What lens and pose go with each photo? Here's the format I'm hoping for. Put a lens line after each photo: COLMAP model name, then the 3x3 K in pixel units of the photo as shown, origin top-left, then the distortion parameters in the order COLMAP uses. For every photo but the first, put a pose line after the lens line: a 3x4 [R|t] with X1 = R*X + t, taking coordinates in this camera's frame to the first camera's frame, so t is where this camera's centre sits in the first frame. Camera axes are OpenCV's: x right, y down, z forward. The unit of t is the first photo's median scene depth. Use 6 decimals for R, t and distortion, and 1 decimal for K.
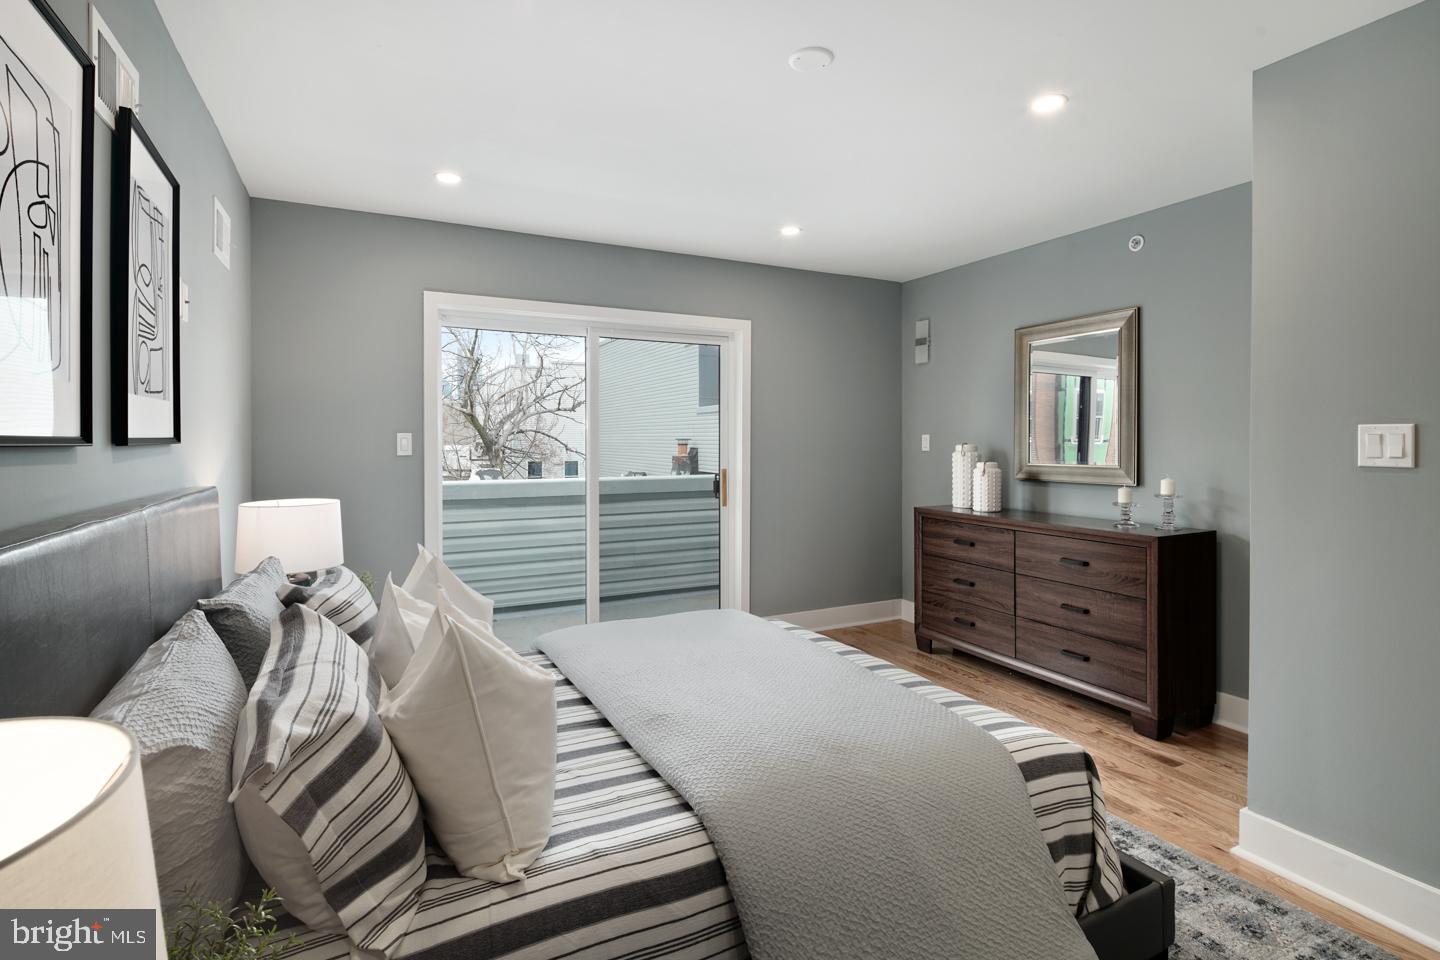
lens RADIAL K [[716.0, 0, 721.4], [0, 716.0, 448.1], [0, 0, 1]] dist [0.001186, -0.004711]
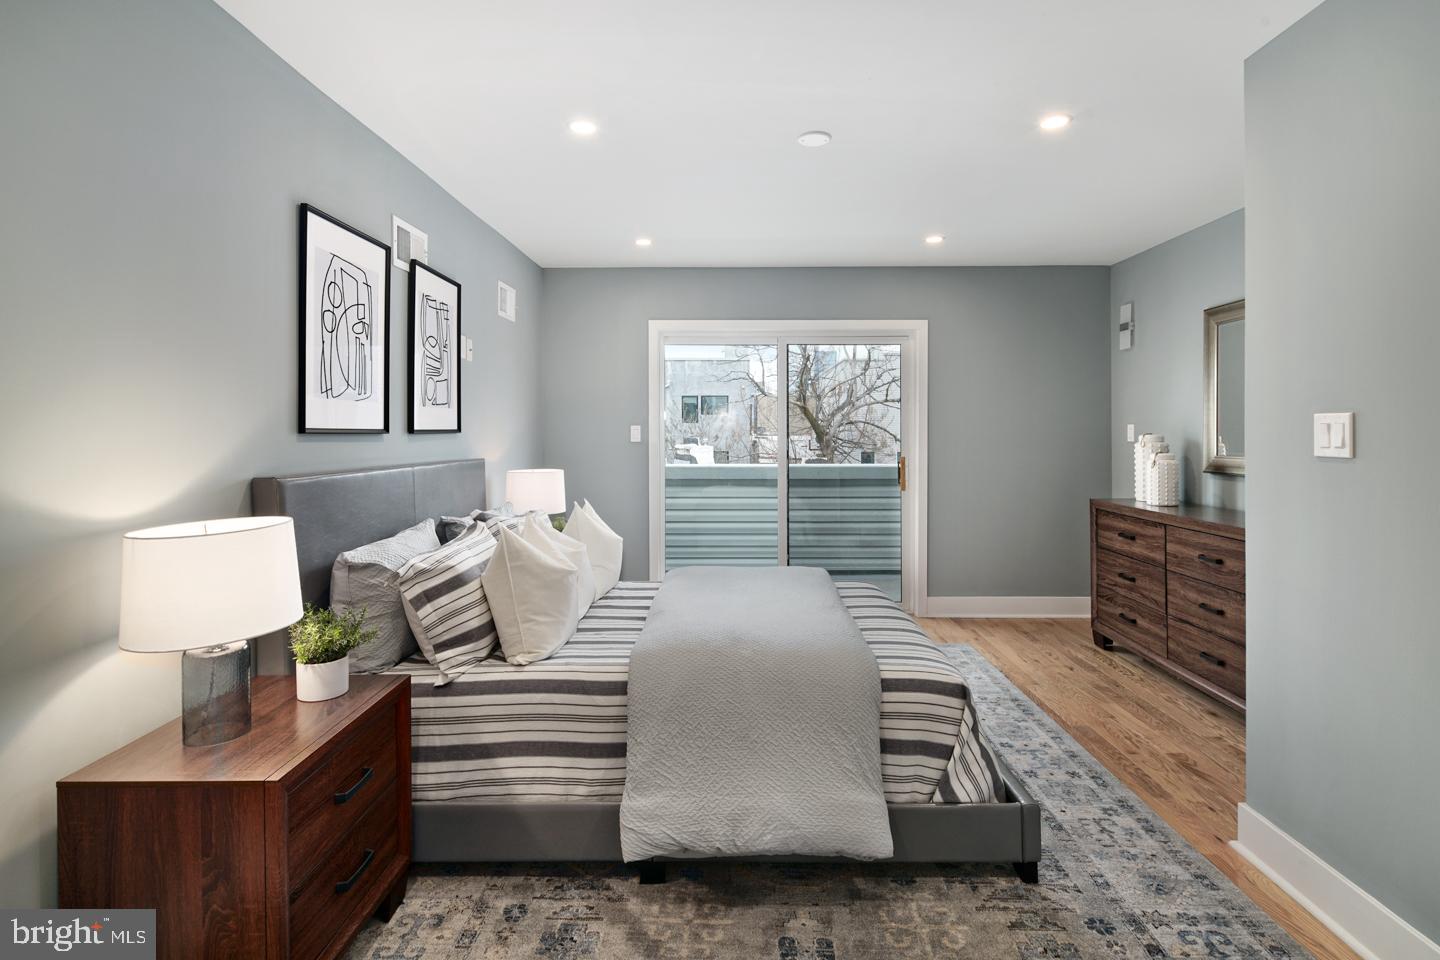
lens RADIAL K [[716.0, 0, 704.1], [0, 716.0, 432.0], [0, 0, 1]] dist [0.001186, -0.004711]
pose [[0.879932, -0.000326, -0.475099, 0.338841], [-0.004251, 0.999954, -0.008559, 0.002170], [0.475080, 0.009551, 0.879891, -0.142176]]
